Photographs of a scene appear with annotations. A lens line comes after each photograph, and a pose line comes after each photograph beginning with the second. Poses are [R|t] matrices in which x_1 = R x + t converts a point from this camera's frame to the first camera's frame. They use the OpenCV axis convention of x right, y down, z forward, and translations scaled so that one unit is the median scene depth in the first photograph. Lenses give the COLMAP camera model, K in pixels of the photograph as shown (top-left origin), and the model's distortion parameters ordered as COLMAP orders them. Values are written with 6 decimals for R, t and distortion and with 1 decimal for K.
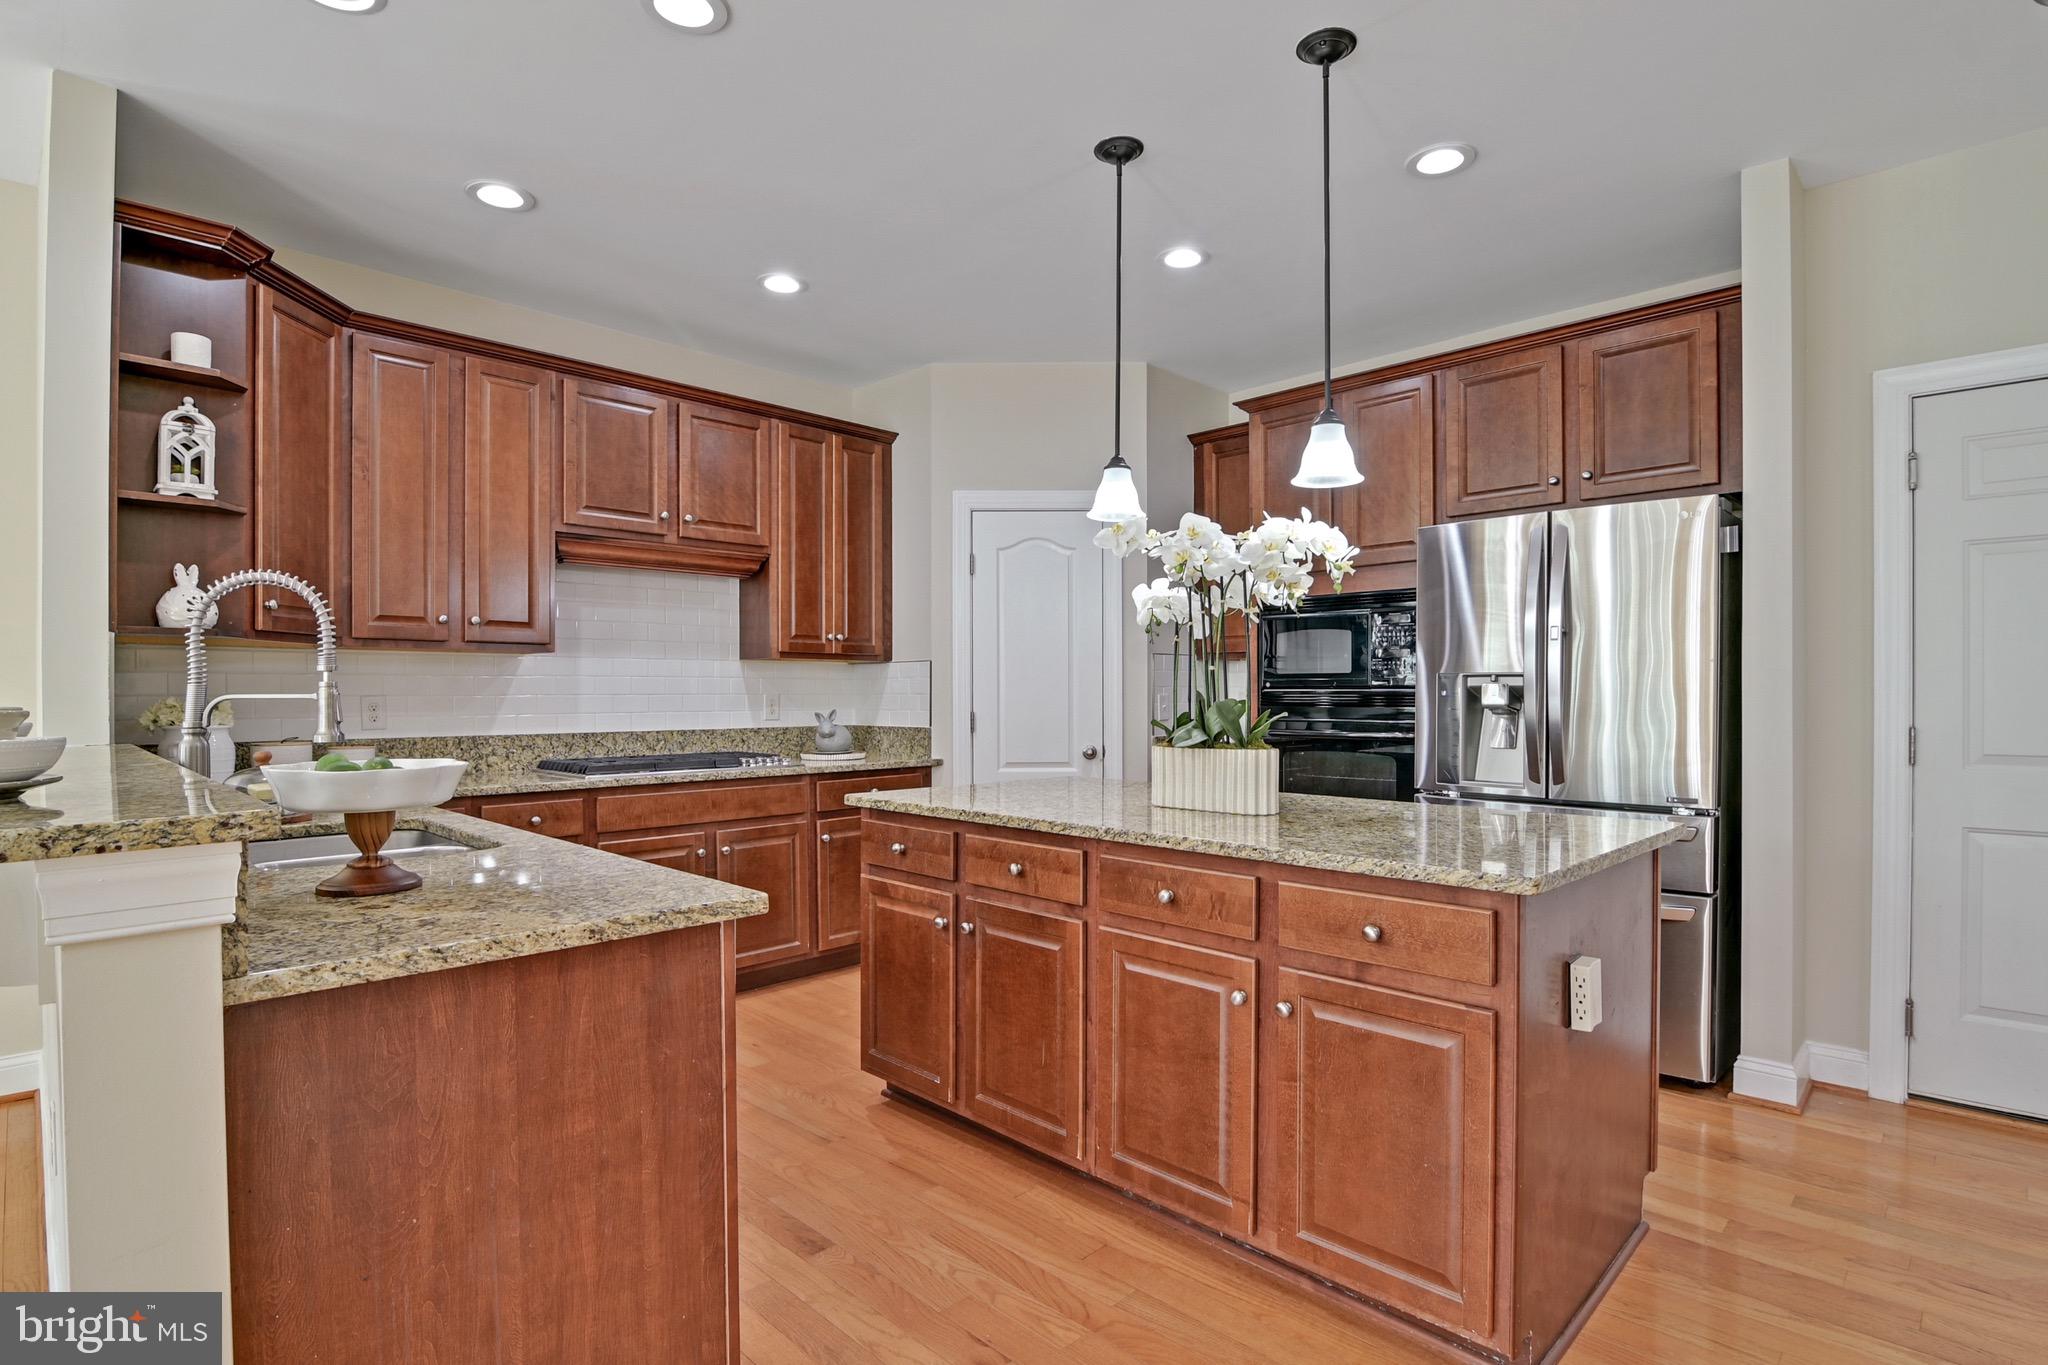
lens RADIAL K [[1013.9, 0, 1021.4], [0, 1013.9, 704.0], [0, 0, 1]] dist [-0.009730, -0.008217]
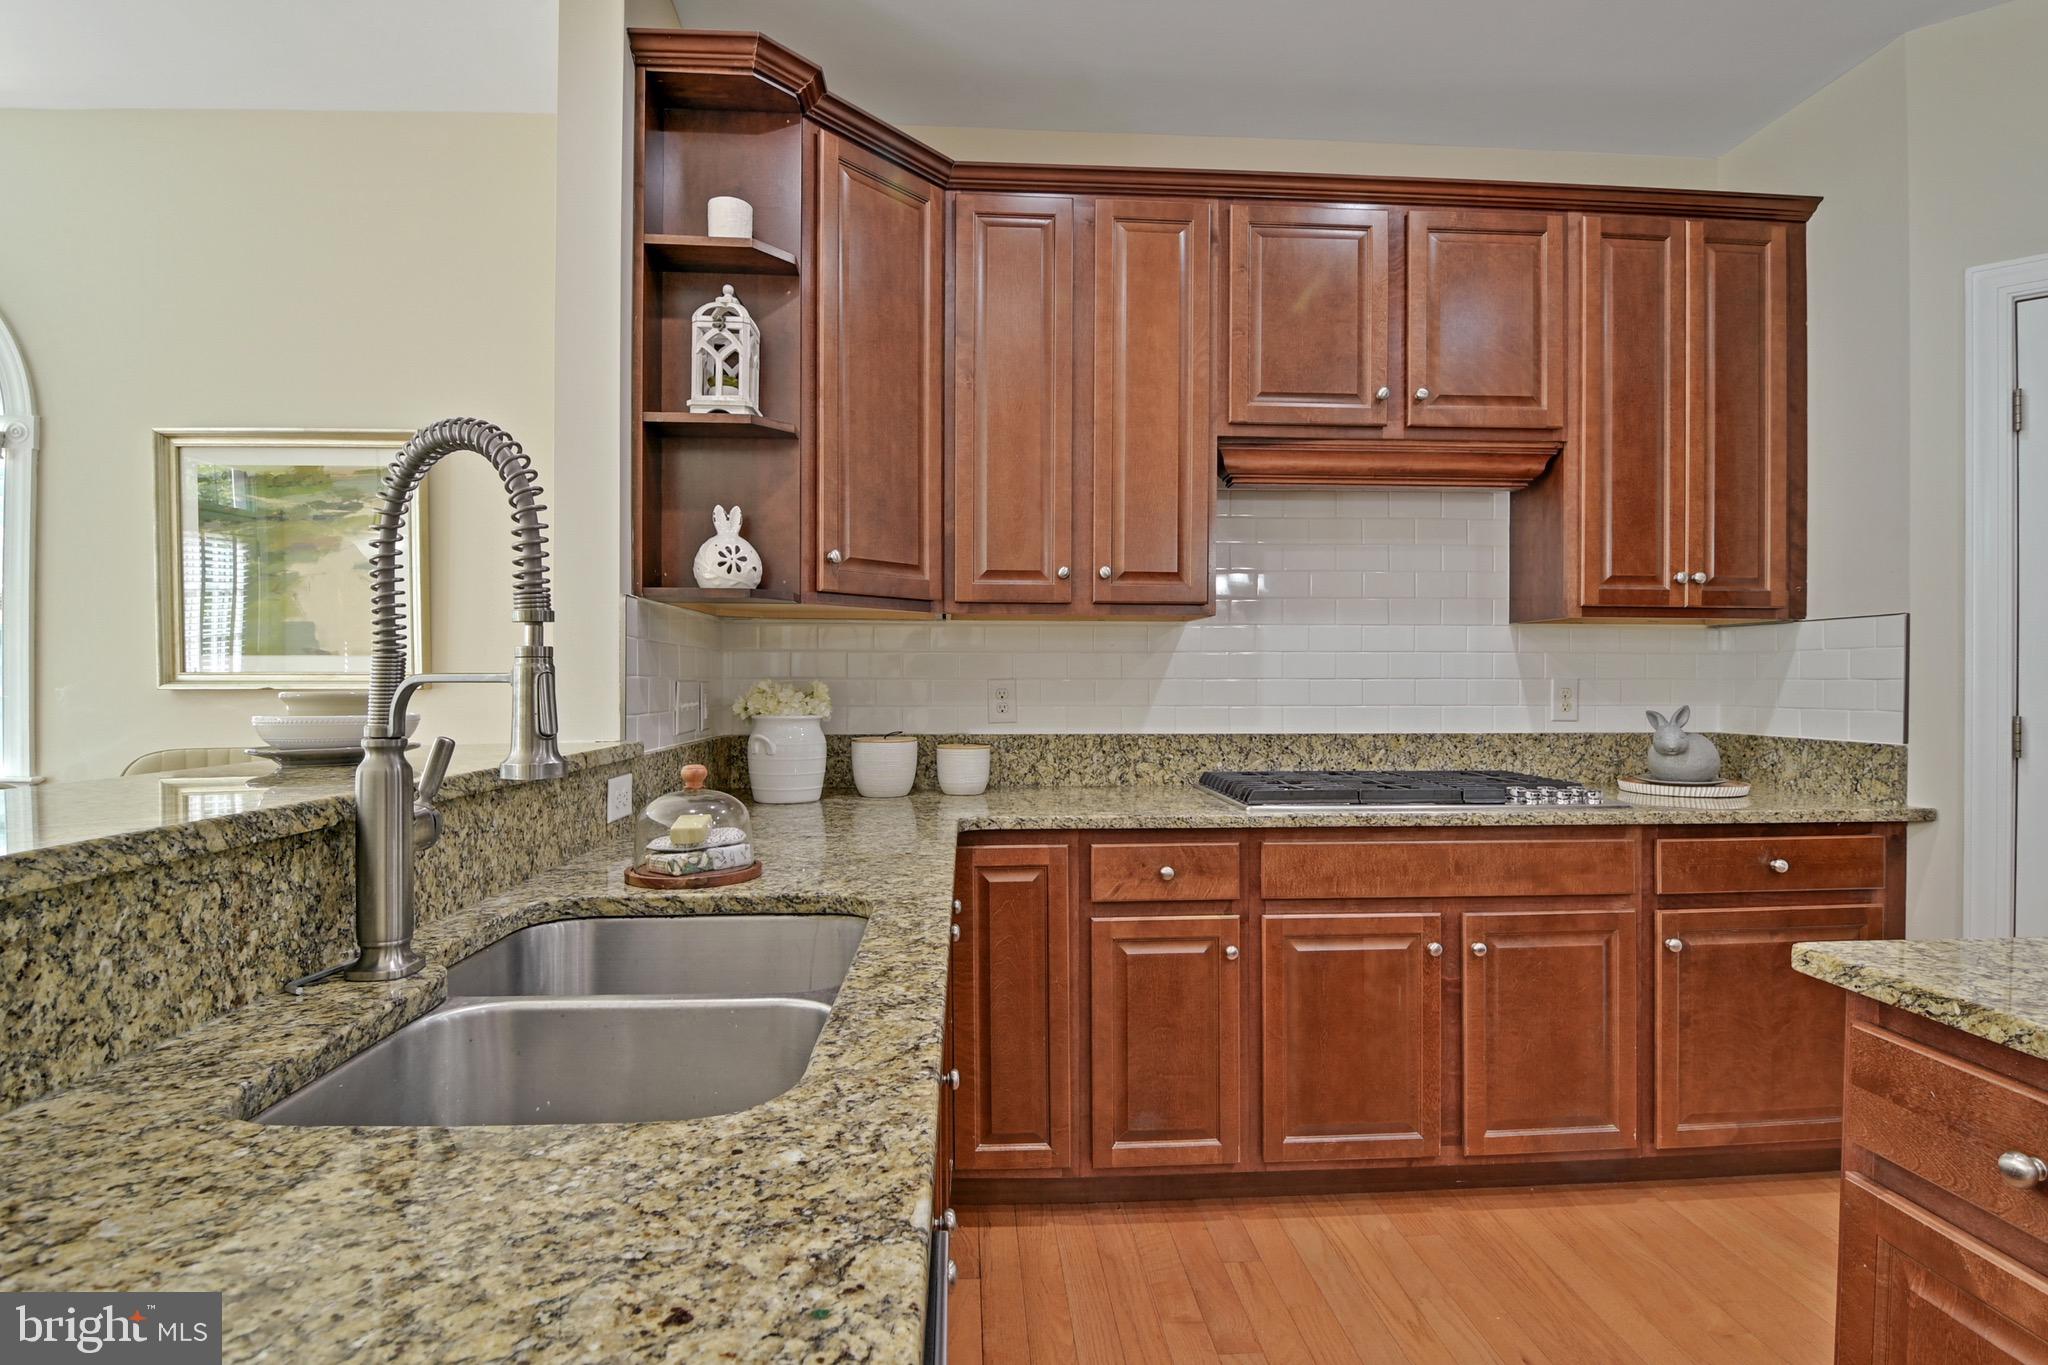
lens RADIAL K [[1004.0, 0, 1027.3], [0, 1004.0, 684.7], [0, 0, 1]] dist [-0.005267, -0.011277]
pose [[0.749226, 0.006646, -0.662281, -0.123324], [-0.009022, 0.999959, -0.000171, -0.004133], [0.662253, 0.006103, 0.749256, 0.459451]]
